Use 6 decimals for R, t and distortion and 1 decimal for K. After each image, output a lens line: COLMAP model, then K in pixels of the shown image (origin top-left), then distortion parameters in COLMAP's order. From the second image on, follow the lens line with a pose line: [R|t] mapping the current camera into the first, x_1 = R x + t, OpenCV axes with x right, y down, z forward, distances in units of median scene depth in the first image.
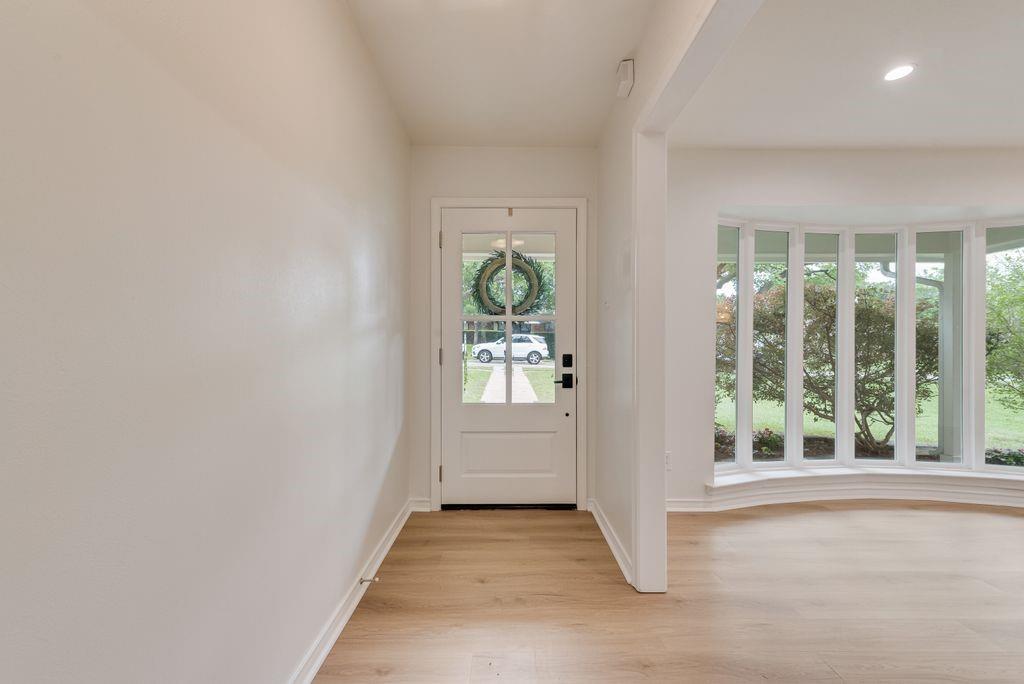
lens RADIAL K [[404.3, 0, 512.0], [0, 404.3, 342.0], [0, 0, 1]] dist [0.001380, 0.000143]
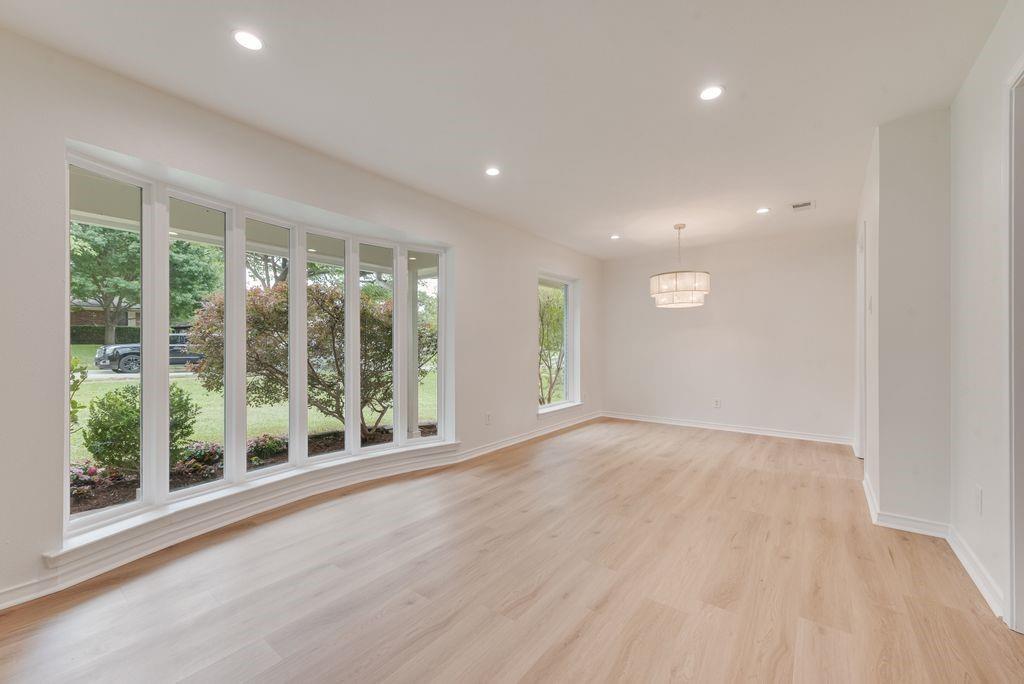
lens RADIAL K [[404.3, 0, 512.0], [0, 404.3, 342.0], [0, 0, 1]] dist [0.001380, 0.000143]
pose [[0.600374, 0.005238, 0.799702, 0.354973], [-0.007073, 0.999974, -0.001240, 0.000237], [-0.799688, -0.004912, 0.600396, -0.004703]]
